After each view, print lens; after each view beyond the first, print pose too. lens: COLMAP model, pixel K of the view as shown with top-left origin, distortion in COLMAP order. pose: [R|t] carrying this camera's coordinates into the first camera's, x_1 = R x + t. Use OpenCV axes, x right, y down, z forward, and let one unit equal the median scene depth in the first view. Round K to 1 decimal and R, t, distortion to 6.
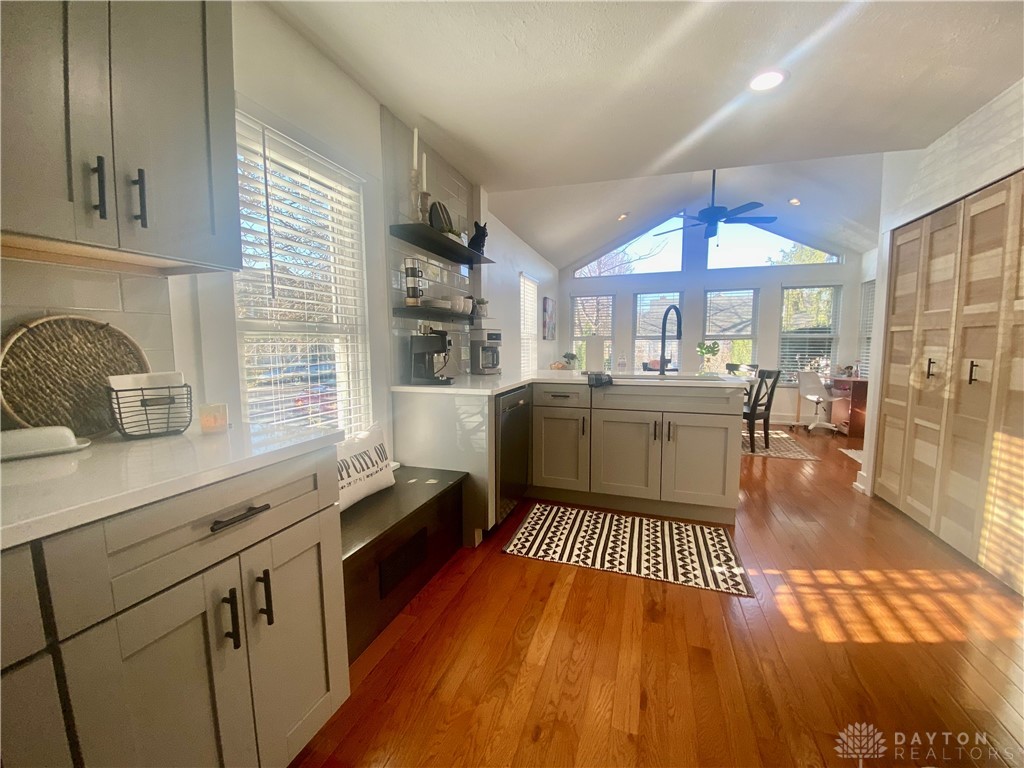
lens RADIAL K [[415.4, 0, 496.8], [0, 415.4, 404.7], [0, 0, 1]] dist [0.003715, -0.007696]
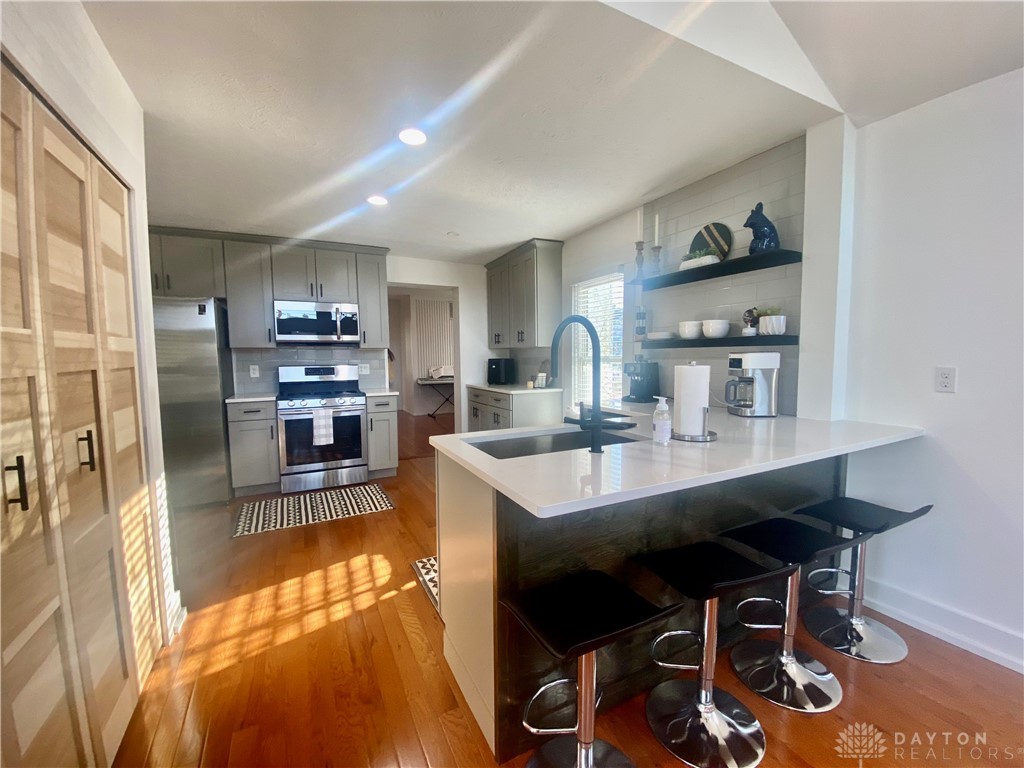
lens RADIAL K [[415.4, 0, 508.9], [0, 415.4, 389.0], [0, 0, 1]] dist [0.003715, -0.007696]
pose [[-0.695574, 0.060721, -0.715884, 0.980728], [-0.095823, 0.979679, 0.176199, -0.264943], [0.712036, 0.191158, -0.675621, 1.531547]]
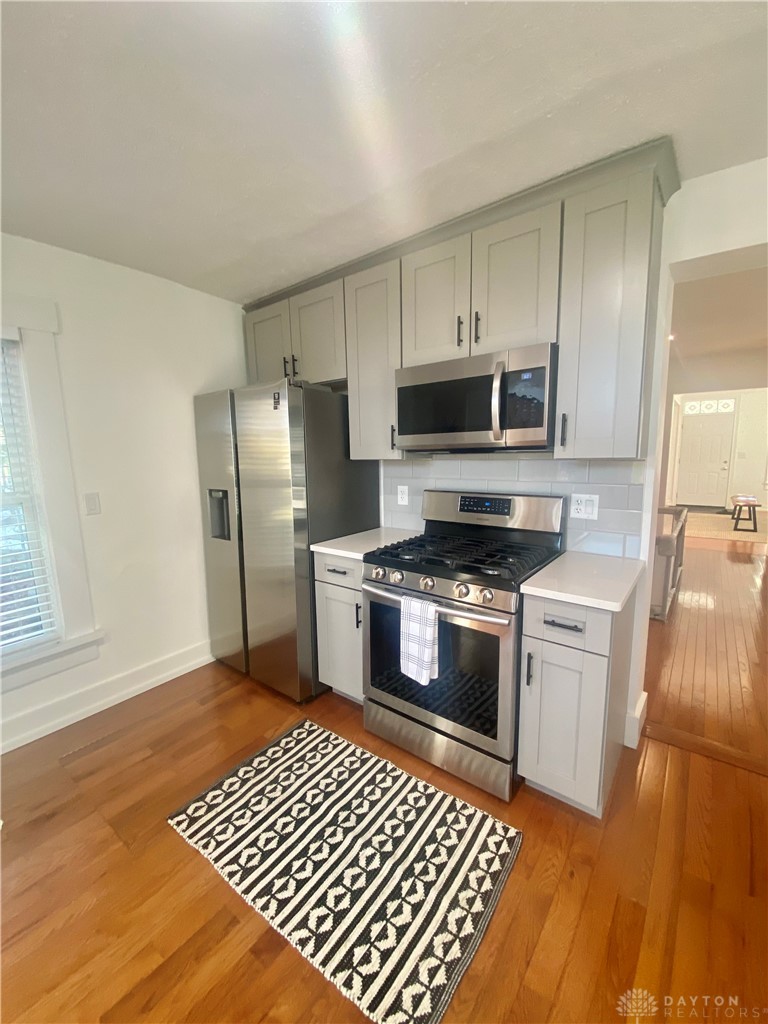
lens RADIAL K [[415.4, 0, 392.7], [0, 415.4, 509.1], [0, 0, 1]] dist [0.003715, -0.007696]
pose [[-0.954180, -0.029811, 0.297744, 0.243379], [0.055002, 0.960599, 0.272441, -0.194262], [-0.294134, 0.276335, -0.914945, 0.660450]]
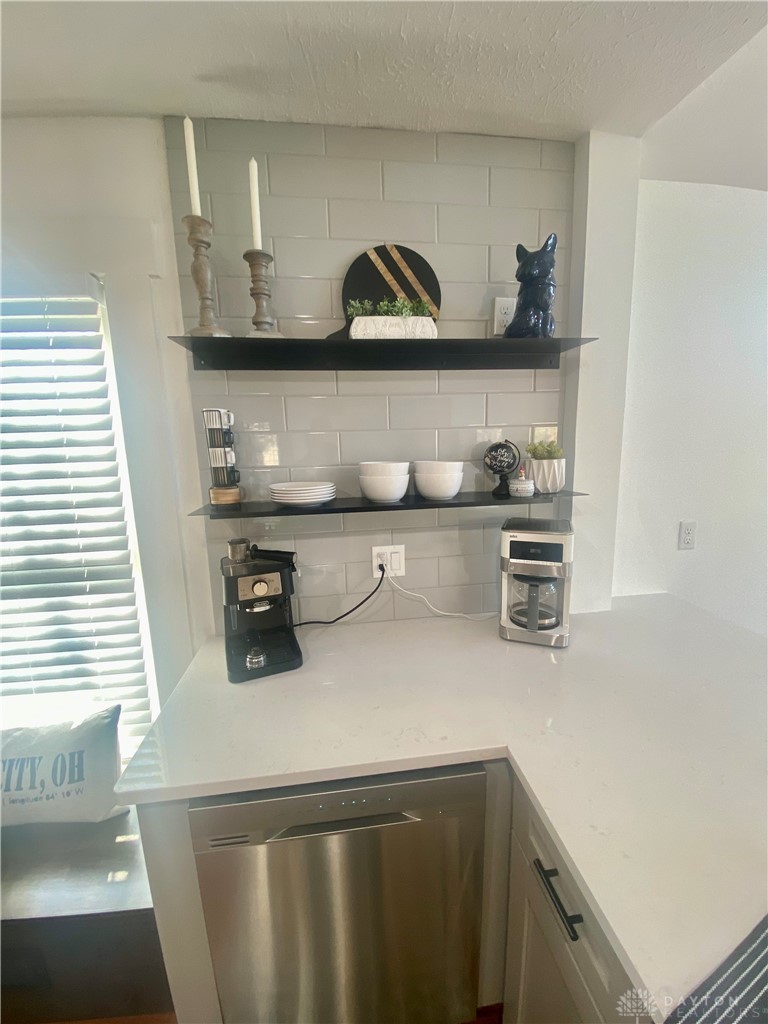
lens RADIAL K [[415.4, 0, 376.9], [0, 415.4, 514.5], [0, 0, 1]] dist [0.003715, -0.007696]
pose [[0.443915, 0.146971, -0.883934, 0.310751], [-0.099892, 0.988425, 0.114178, -0.283487], [0.890484, 0.037613, 0.453458, 0.884425]]
